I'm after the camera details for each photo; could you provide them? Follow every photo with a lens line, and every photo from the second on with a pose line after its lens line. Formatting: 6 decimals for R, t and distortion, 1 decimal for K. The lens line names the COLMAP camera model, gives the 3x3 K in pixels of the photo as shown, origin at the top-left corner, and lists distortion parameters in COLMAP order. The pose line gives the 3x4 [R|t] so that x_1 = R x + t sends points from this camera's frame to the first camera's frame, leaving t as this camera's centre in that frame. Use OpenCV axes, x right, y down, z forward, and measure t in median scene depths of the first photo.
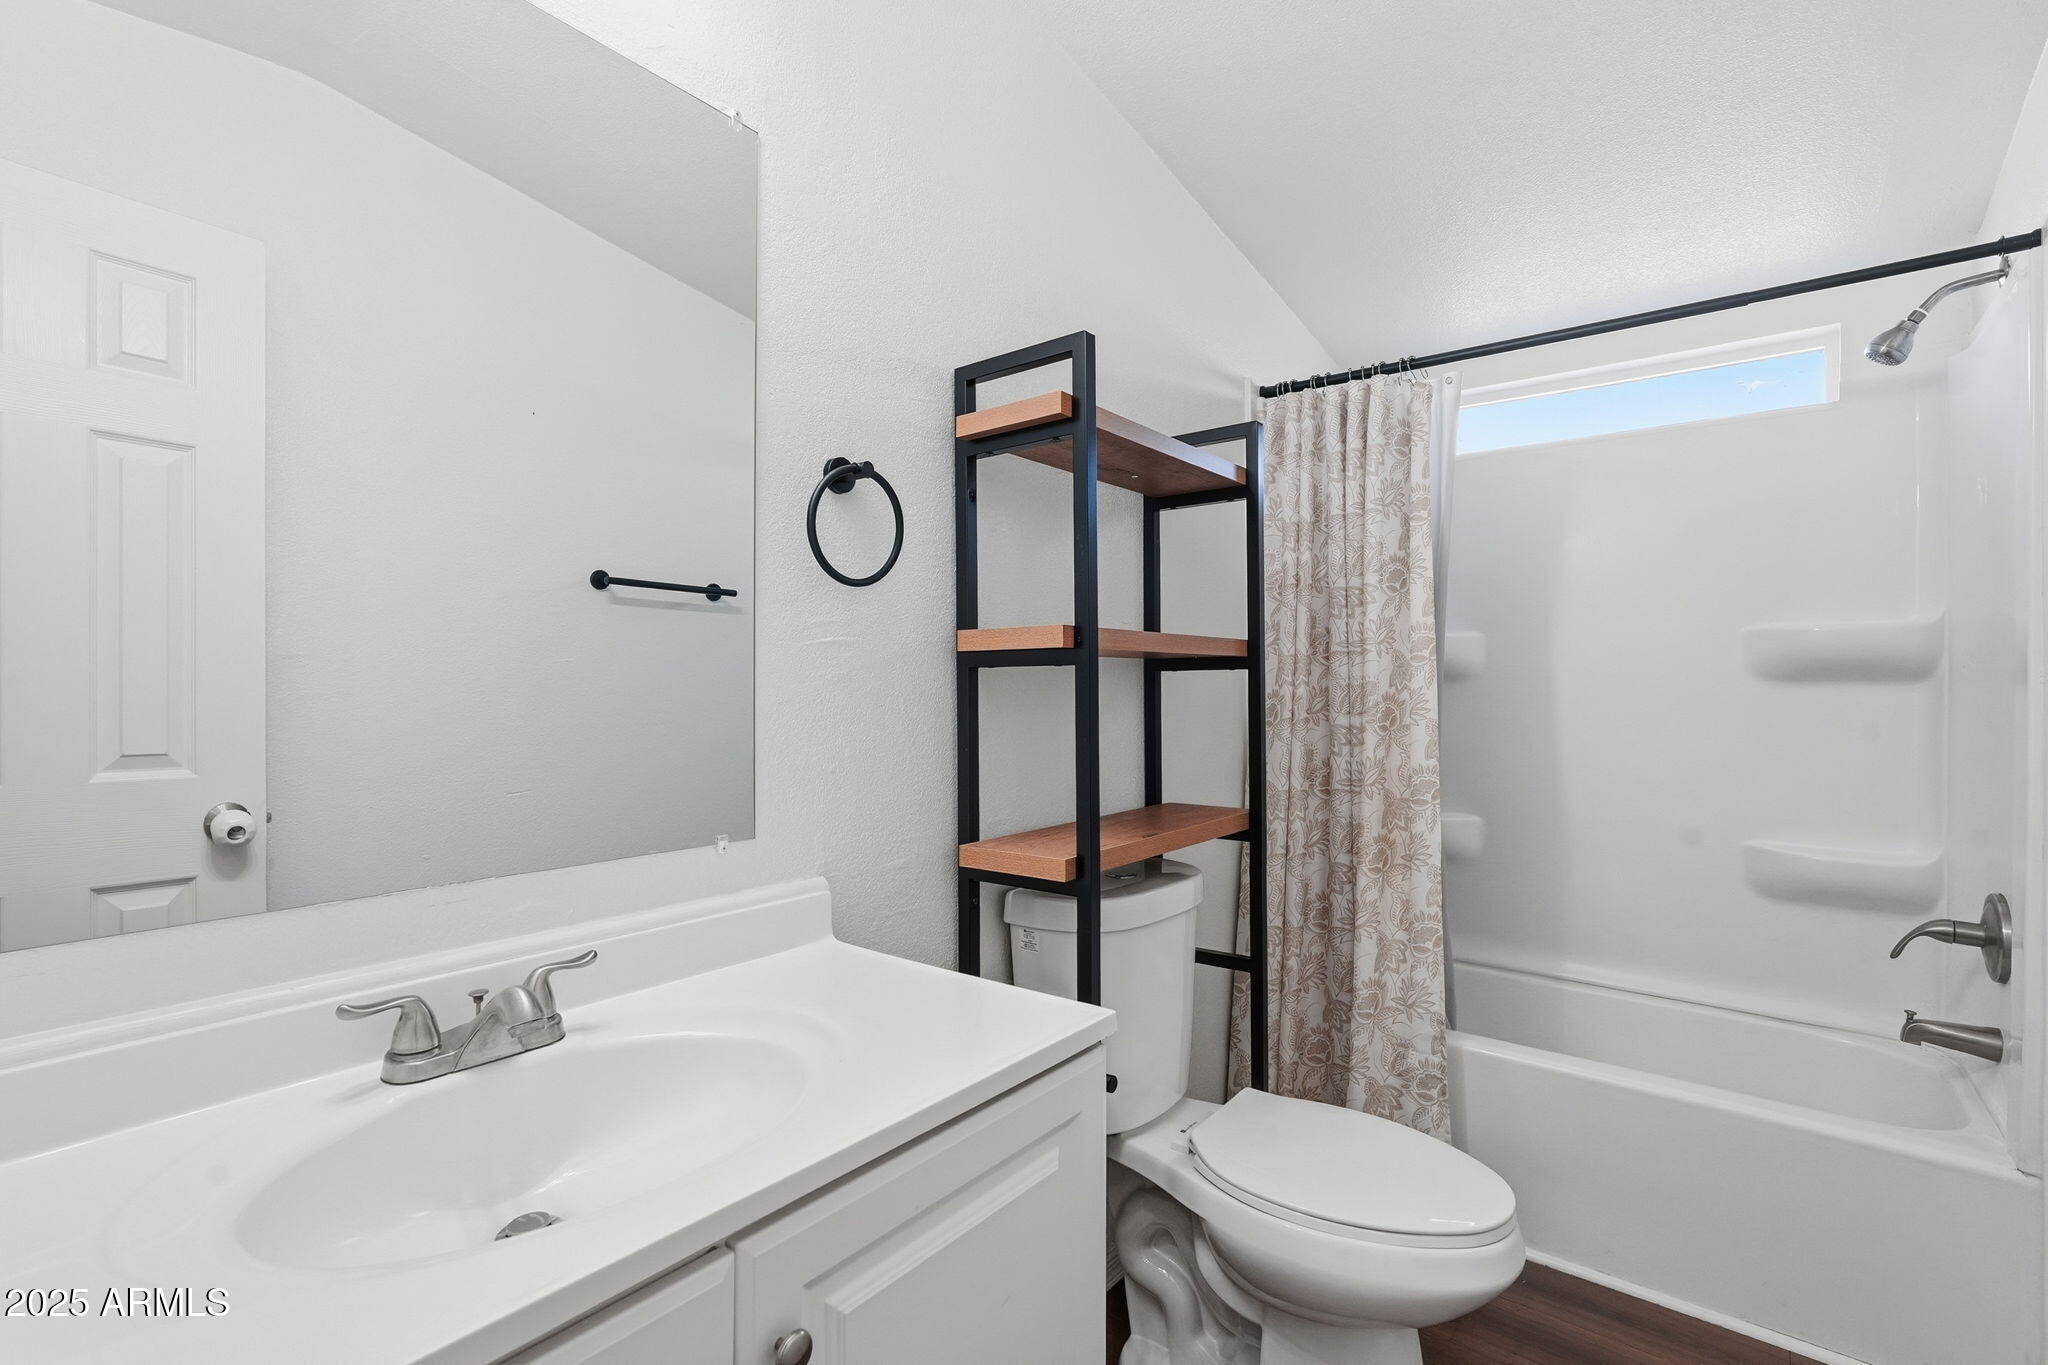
lens RADIAL K [[913.4, 0, 1021.4], [0, 913.4, 681.4], [0, 0, 1]] dist [0.002387, 0.001540]
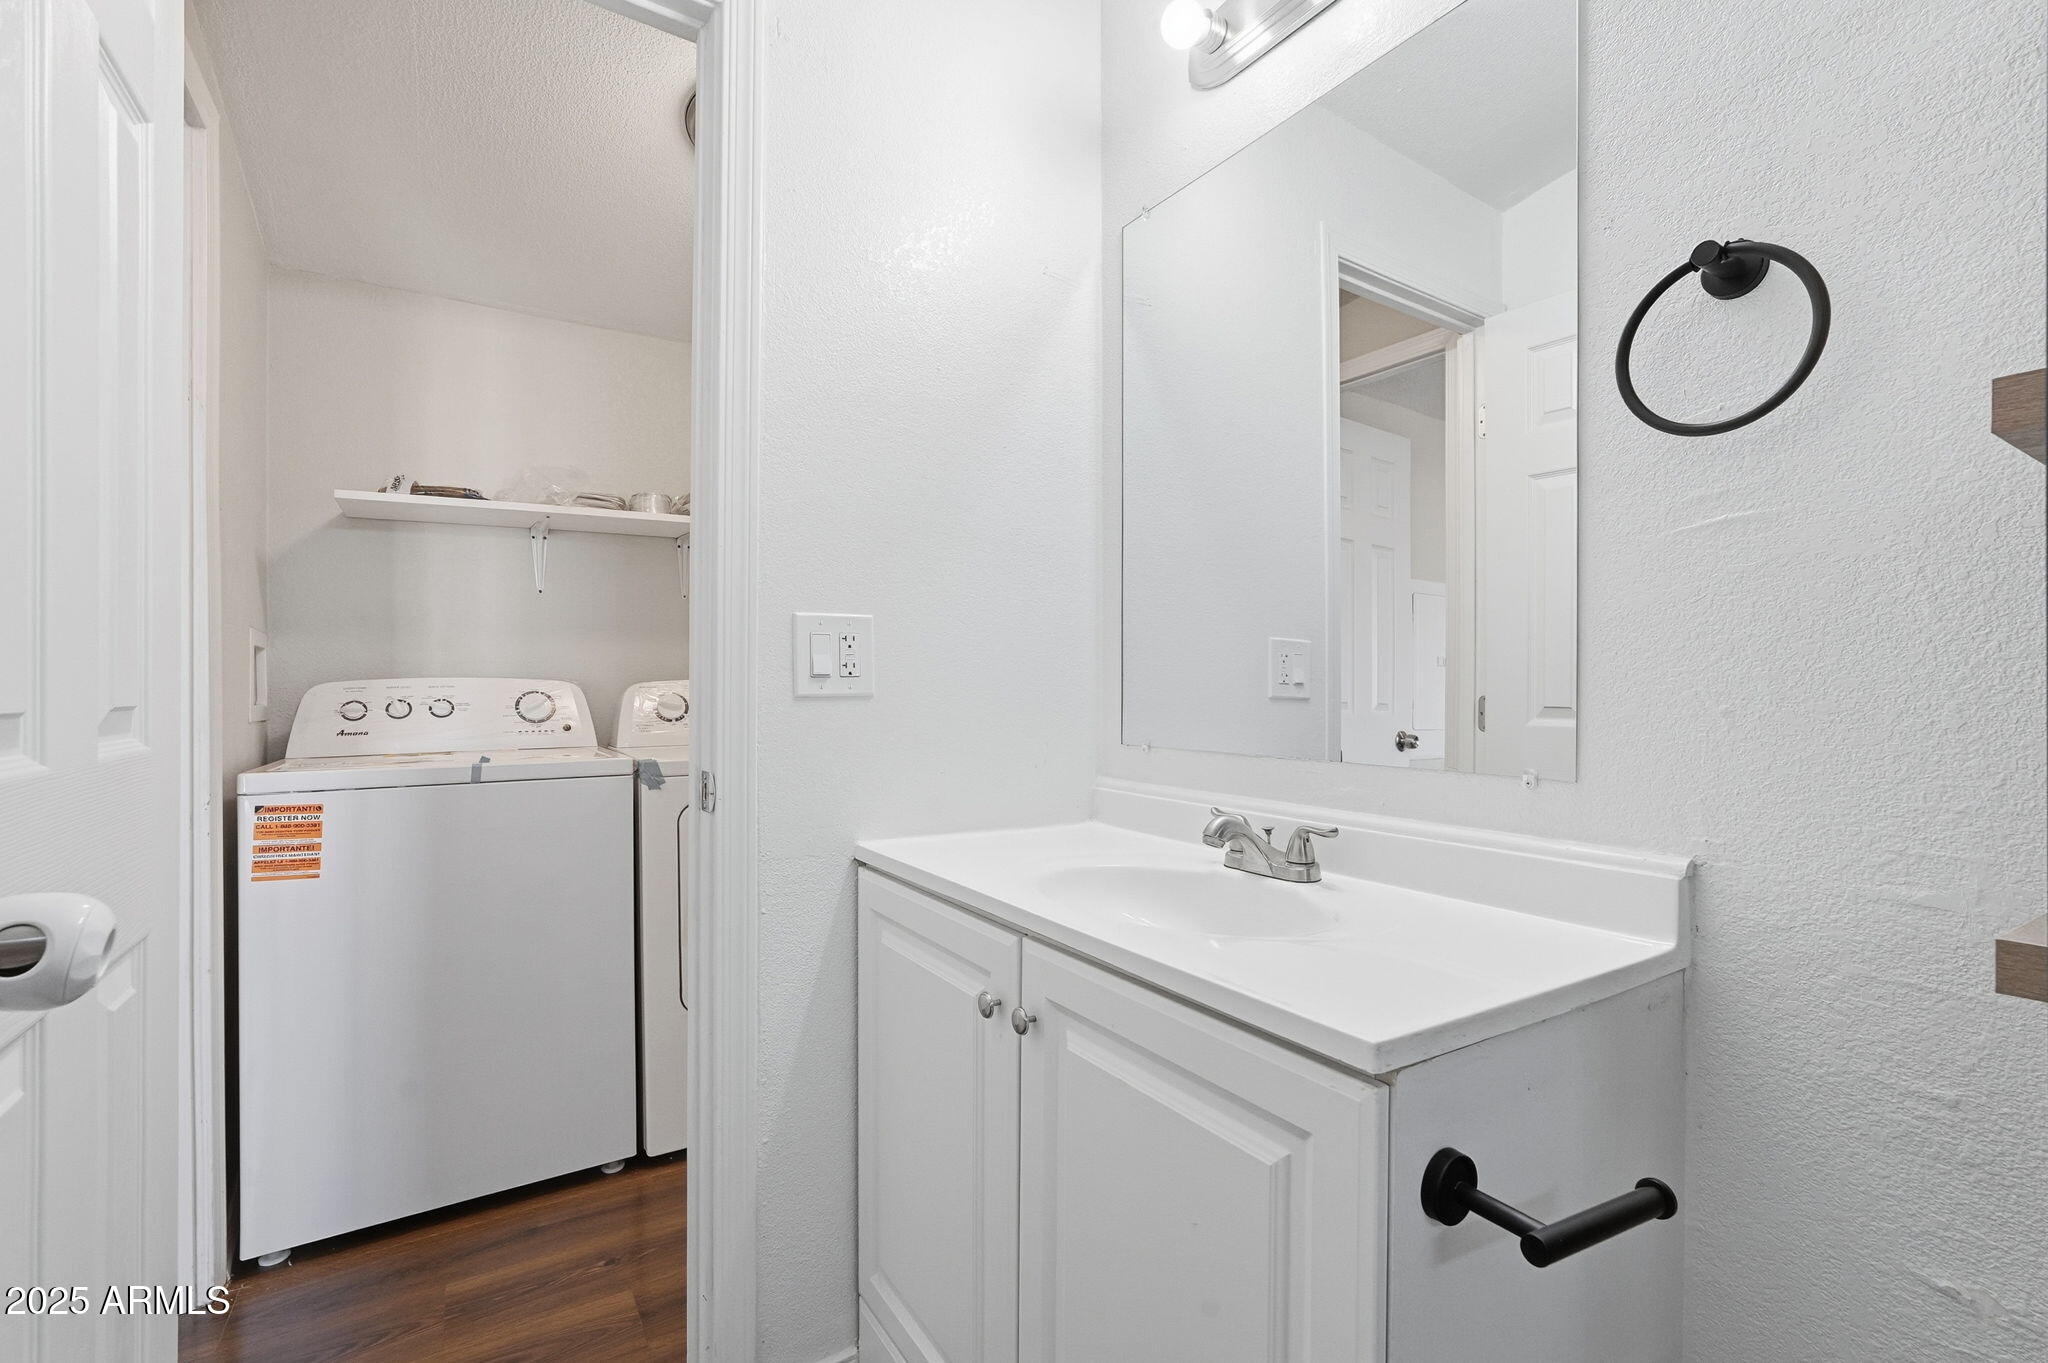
lens RADIAL K [[913.4, 0, 1022.0], [0, 913.4, 686.8], [0, 0, 1]] dist [0.002387, 0.001540]
pose [[-0.322529, 0.003209, -0.946554, 0.912217], [0.002682, 0.999993, 0.002476, 0.114706], [0.946556, -0.001740, -0.322536, 1.112145]]
